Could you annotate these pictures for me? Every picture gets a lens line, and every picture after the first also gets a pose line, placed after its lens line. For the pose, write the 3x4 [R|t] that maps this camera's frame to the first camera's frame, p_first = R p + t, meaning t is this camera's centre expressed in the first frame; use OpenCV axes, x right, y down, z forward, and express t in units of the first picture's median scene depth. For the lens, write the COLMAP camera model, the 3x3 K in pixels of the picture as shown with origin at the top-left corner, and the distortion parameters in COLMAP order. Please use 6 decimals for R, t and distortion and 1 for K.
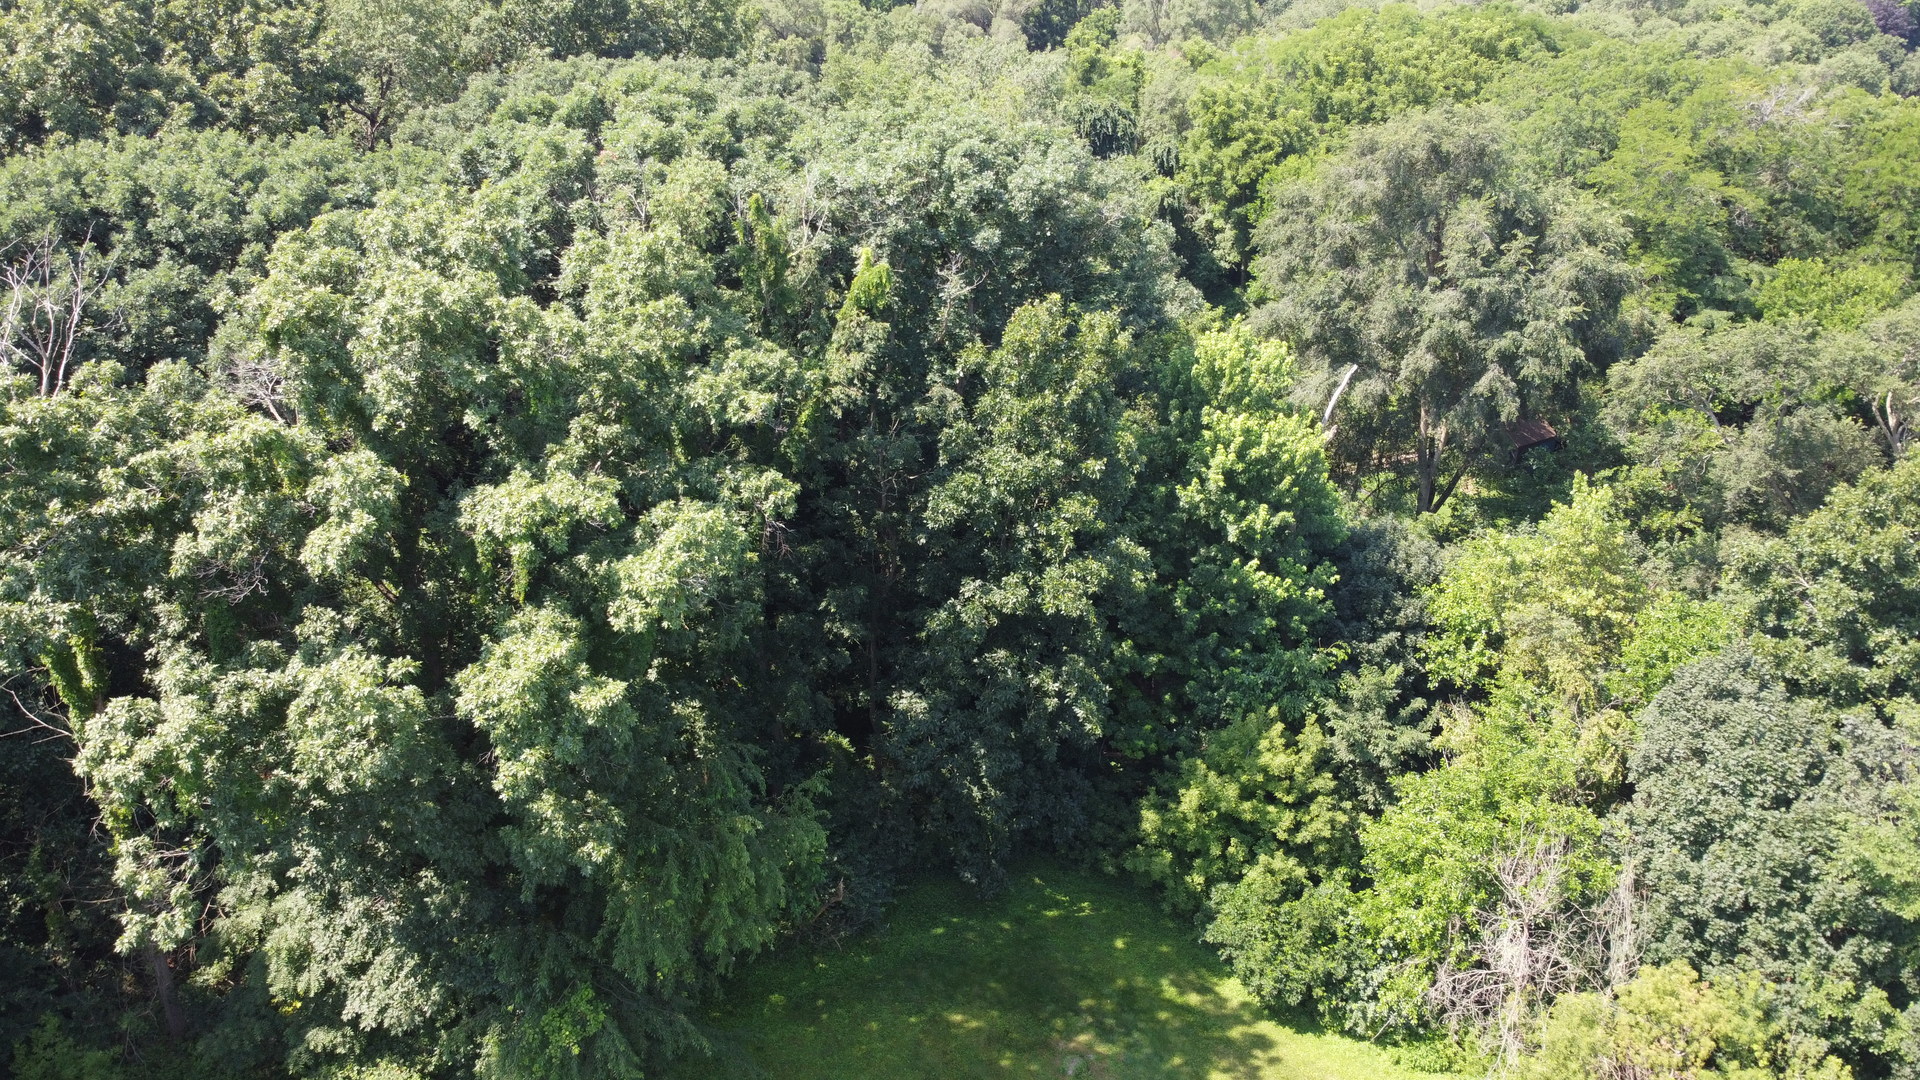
lens RADIAL K [[1434.7, 0, 960.0], [0, 1434.7, 540.0], [0, 0, 1]] dist [0.005079, 0.004136]
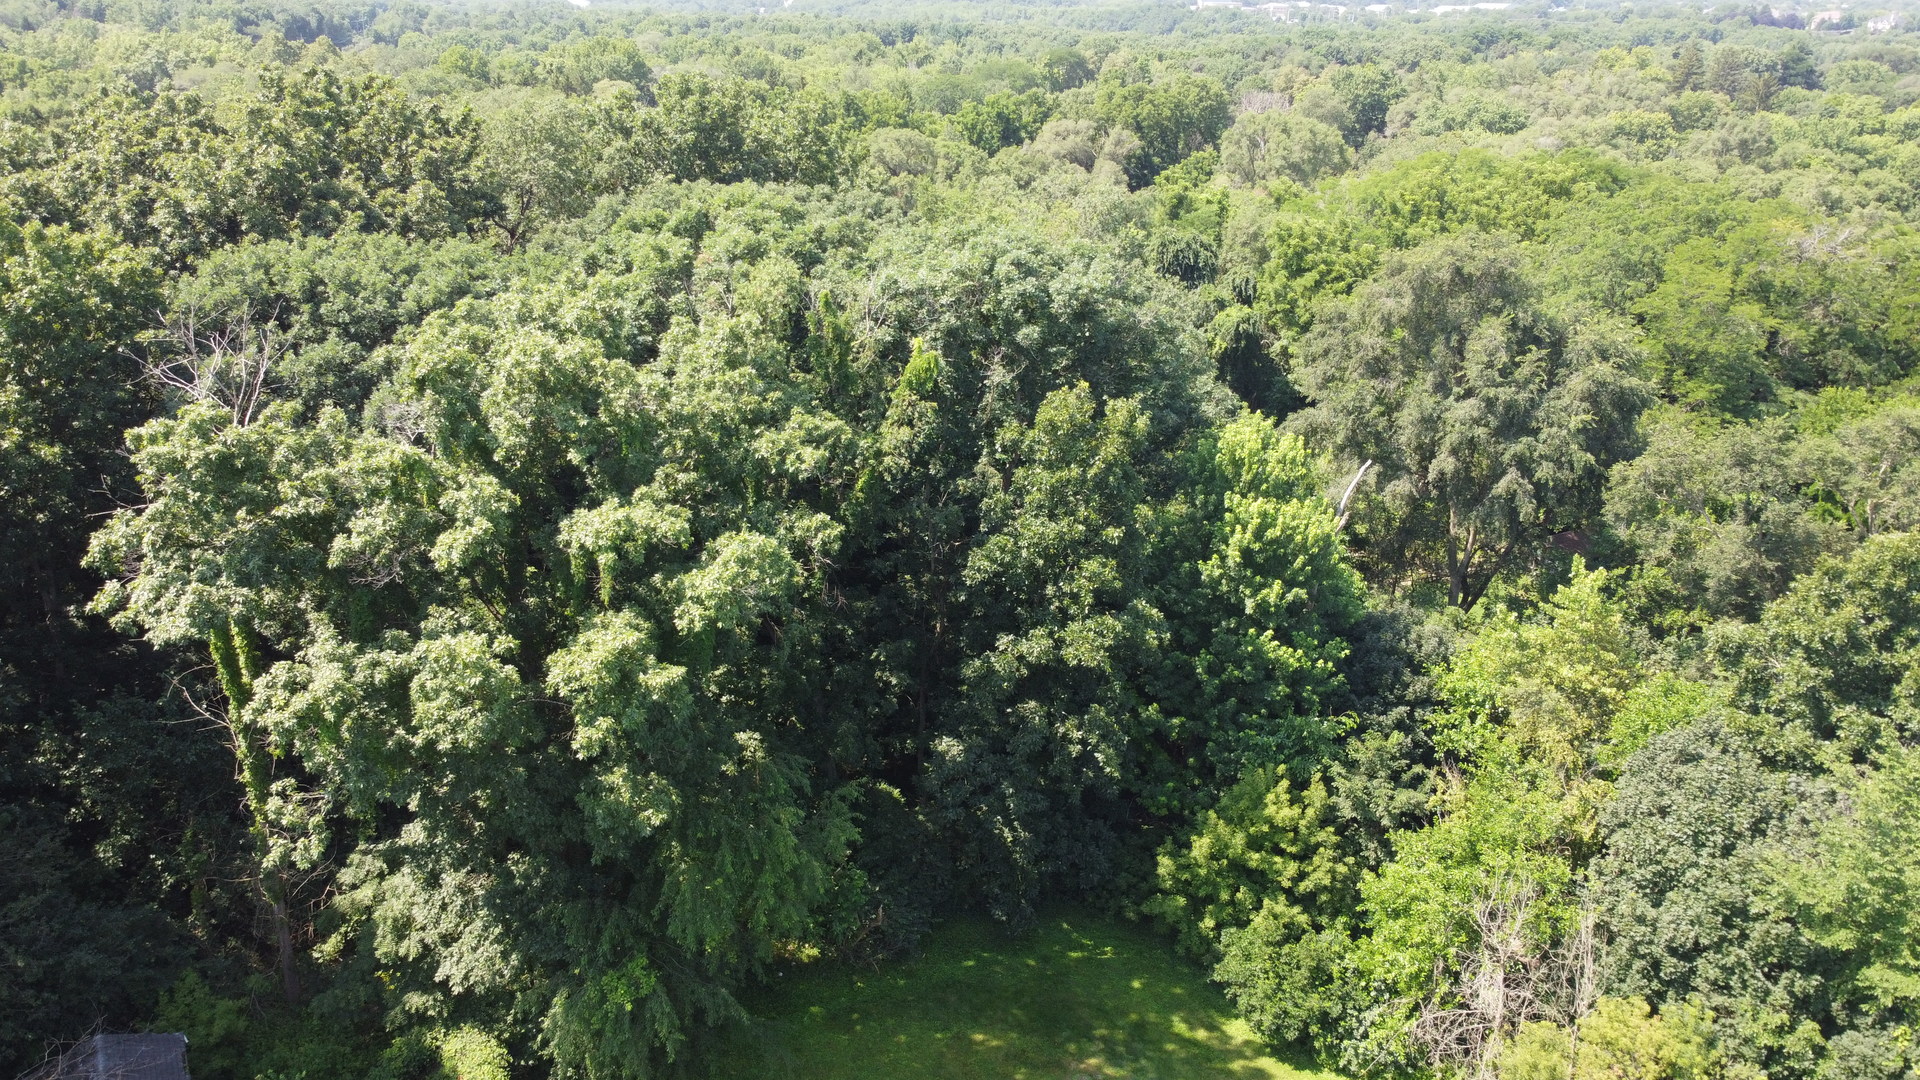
lens RADIAL K [[1431.0, 0, 960.0], [0, 1431.0, 540.0], [0, 0, 1]] dist [0.013214, -0.006460]
pose [[0.996891, 0.030693, -0.072575, 0.052408], [-0.037083, 0.995394, -0.088402, 0.055531], [0.069528, 0.090819, 0.993437, -0.121002]]
